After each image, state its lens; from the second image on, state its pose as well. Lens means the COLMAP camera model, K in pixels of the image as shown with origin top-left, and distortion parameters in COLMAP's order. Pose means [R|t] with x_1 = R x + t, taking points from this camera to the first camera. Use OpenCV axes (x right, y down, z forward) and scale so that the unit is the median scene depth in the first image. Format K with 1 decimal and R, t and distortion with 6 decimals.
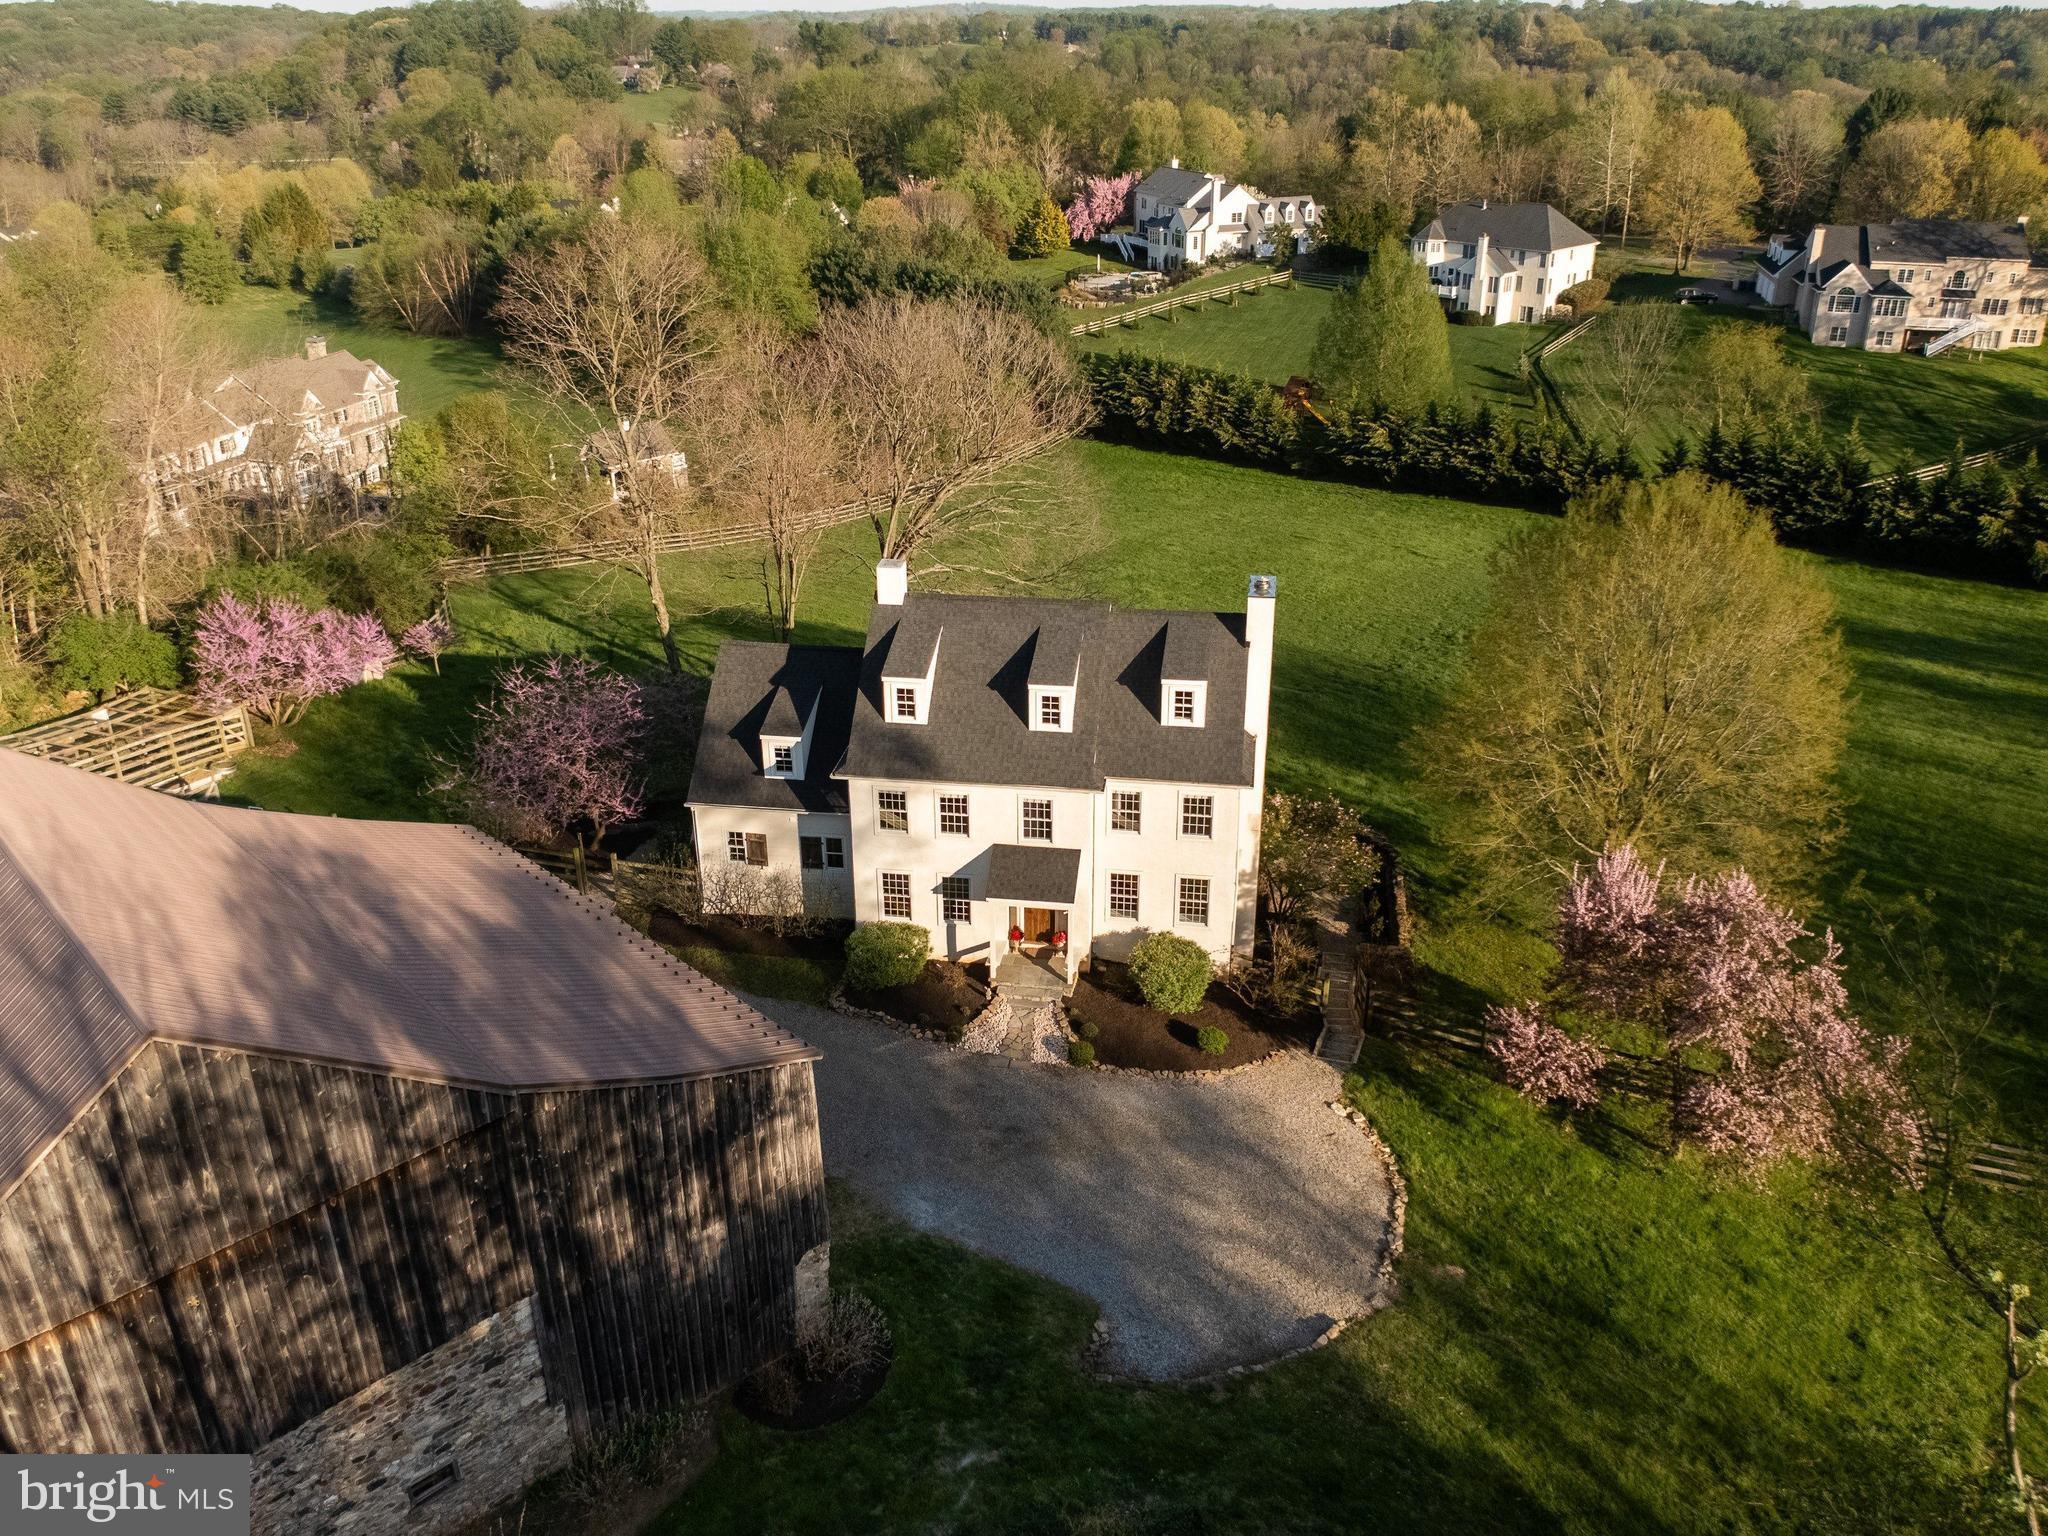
lens RADIAL K [[1618.6, 0, 1024.0], [0, 1618.6, 768.0], [0, 0, 1]] dist [-0.046925, -0.021694]
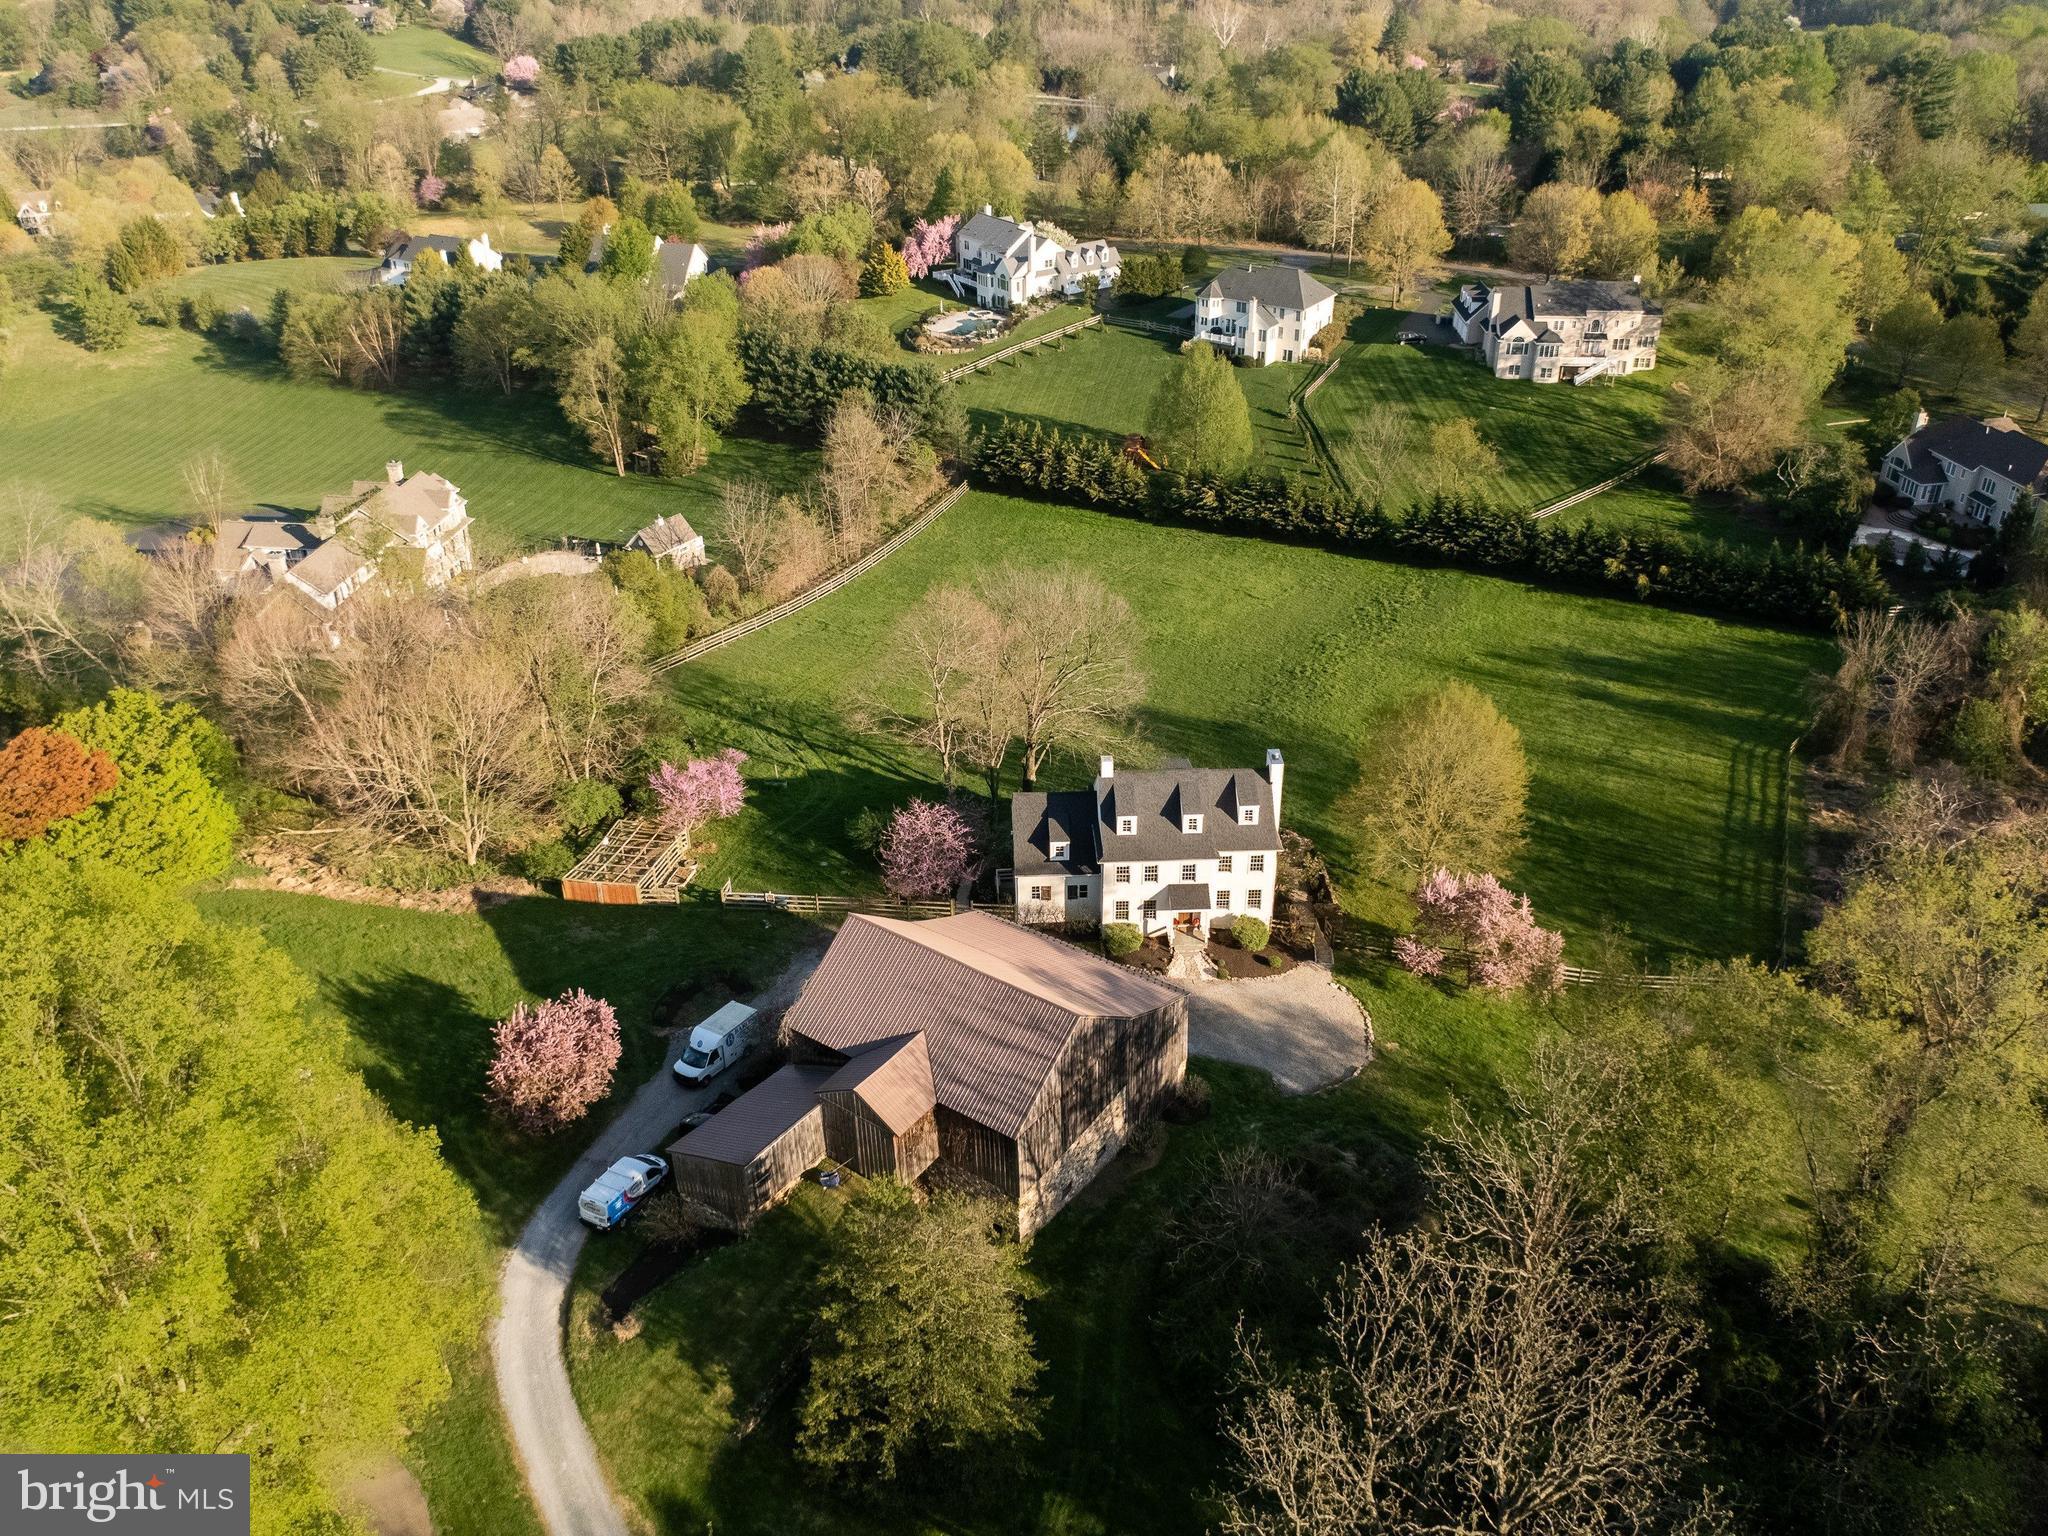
lens RADIAL K [[1595.9, 0, 1024.0], [0, 1595.9, 768.0], [0, 0, 1]] dist [0.004295, -0.155827]
pose [[0.983259, -0.091846, 0.157371, -0.487098], [0.078135, 0.992762, 0.091211, -0.292874], [-0.164609, -0.077388, 0.983318, -0.993244]]
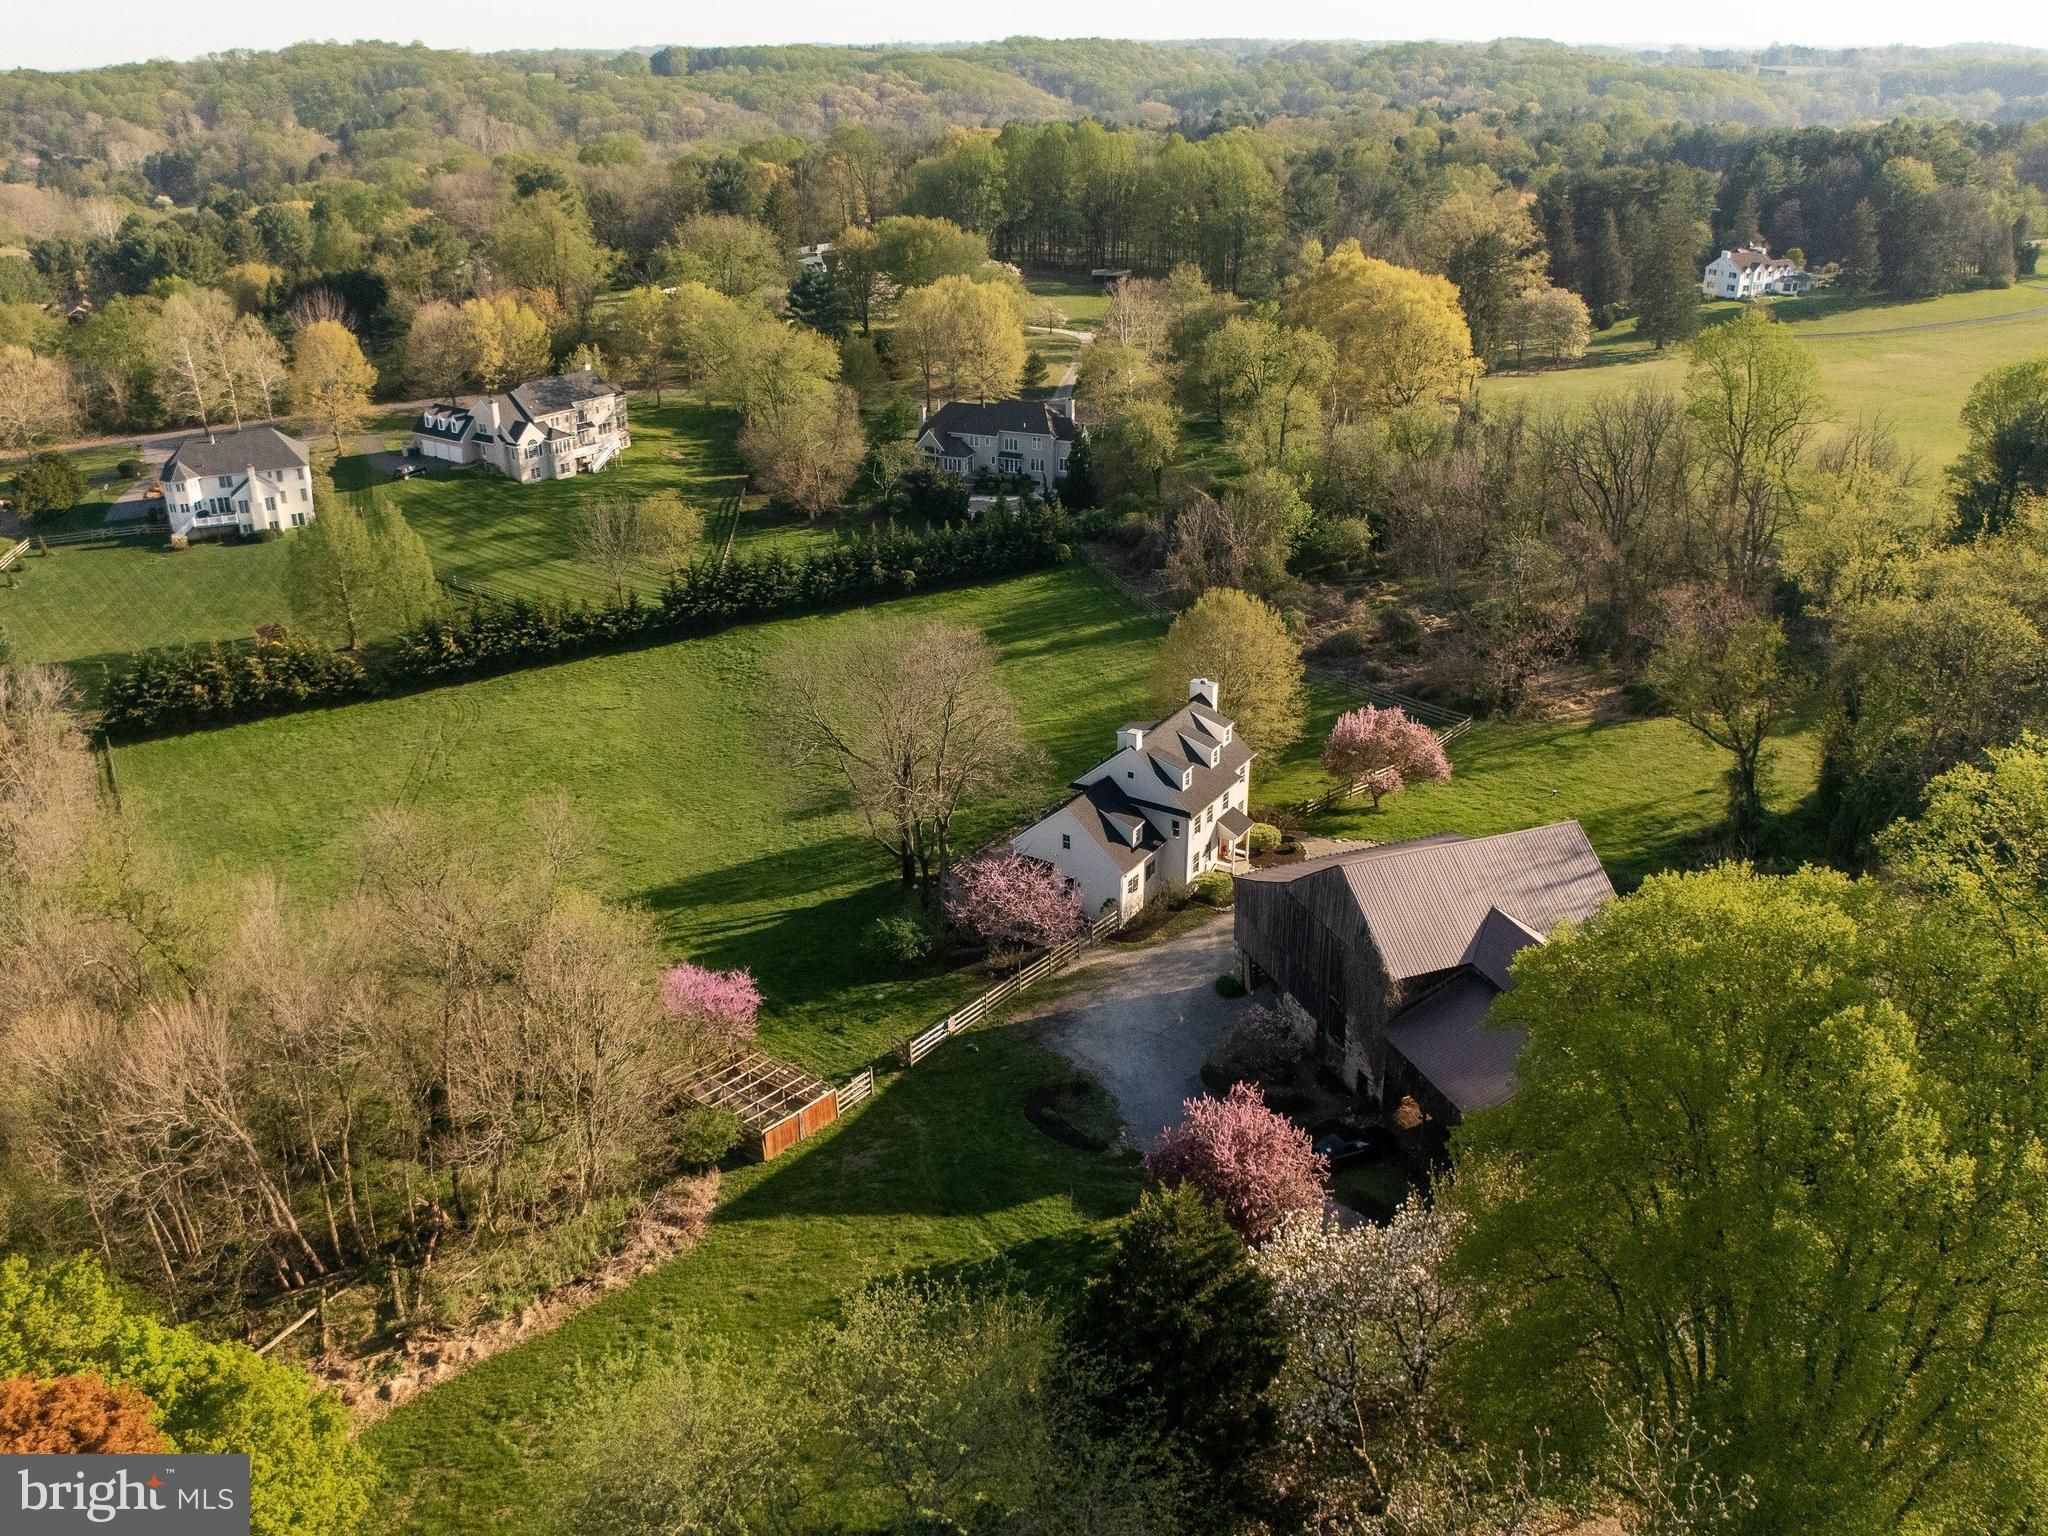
lens RADIAL K [[1605.7, 0, 1024.0], [0, 1605.7, 768.0], [0, 0, 1]] dist [-0.033852, -0.037169]
pose [[0.409695, -0.378480, 0.830002, -1.795966], [0.397562, 0.892994, 0.210965, -0.547579], [-0.821033, 0.243546, 0.516324, 0.016255]]
